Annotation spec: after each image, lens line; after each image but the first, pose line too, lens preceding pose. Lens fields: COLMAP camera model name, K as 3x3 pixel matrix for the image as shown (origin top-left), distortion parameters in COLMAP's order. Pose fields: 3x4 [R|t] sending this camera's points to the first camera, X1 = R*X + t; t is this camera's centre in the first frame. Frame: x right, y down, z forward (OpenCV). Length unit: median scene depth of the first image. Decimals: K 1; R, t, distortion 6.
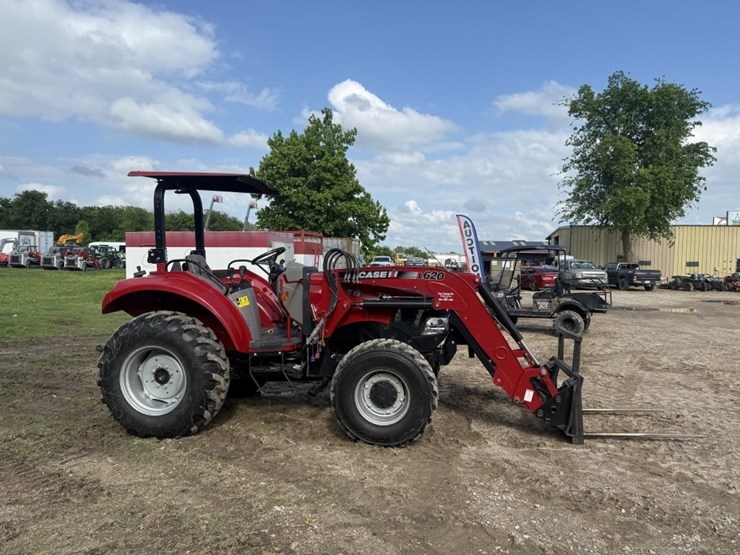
lens RADIAL K [[526.9, 0, 370.0], [0, 526.9, 277.5], [0, 0, 1]] dist [0.026264, -0.037903]
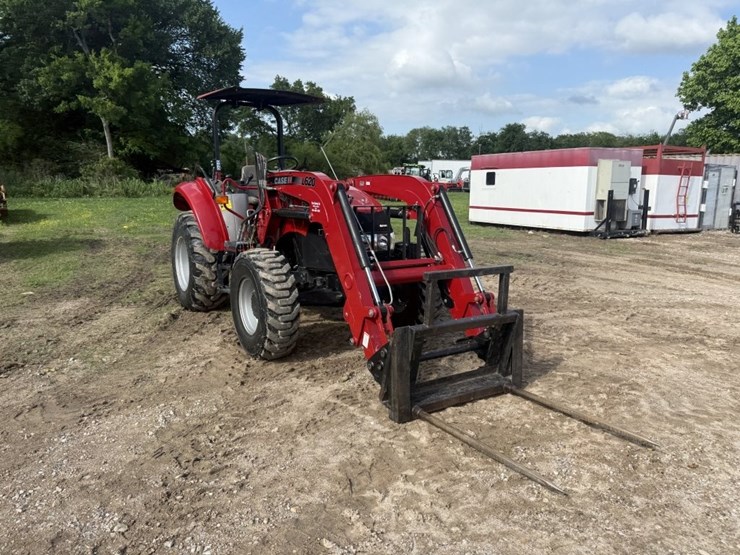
lens RADIAL K [[526.9, 0, 370.0], [0, 526.9, 277.5], [0, 0, 1]] dist [0.026264, -0.037903]
pose [[0.650492, 0.134503, -0.747508, 0.203709], [-0.033753, 0.988341, 0.148465, 0.005766], [0.758763, -0.071345, 0.647448, 0.125681]]
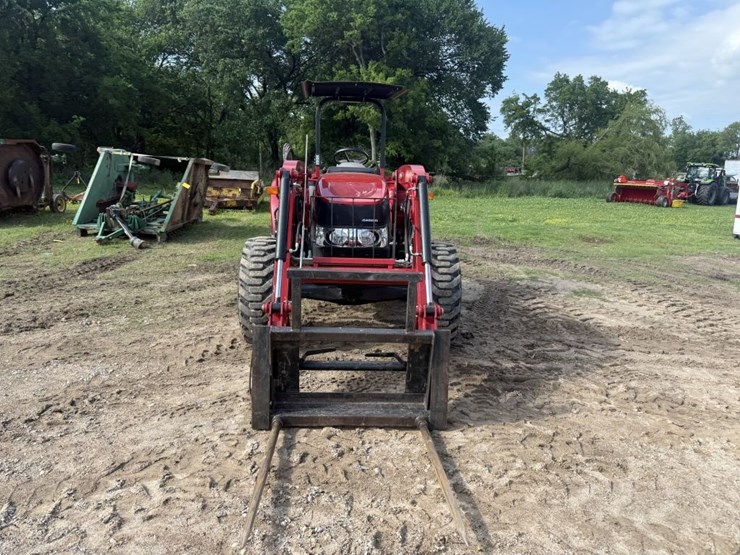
lens RADIAL K [[518.9, 0, 367.9], [0, 518.9, 281.4], [0, 0, 1]] dist [0.059578, -0.058224]
pose [[0.185636, 0.185904, -0.964873, 0.235627], [-0.059616, 0.982262, 0.177785, 0.004463], [0.980808, 0.024518, 0.193426, 0.237002]]
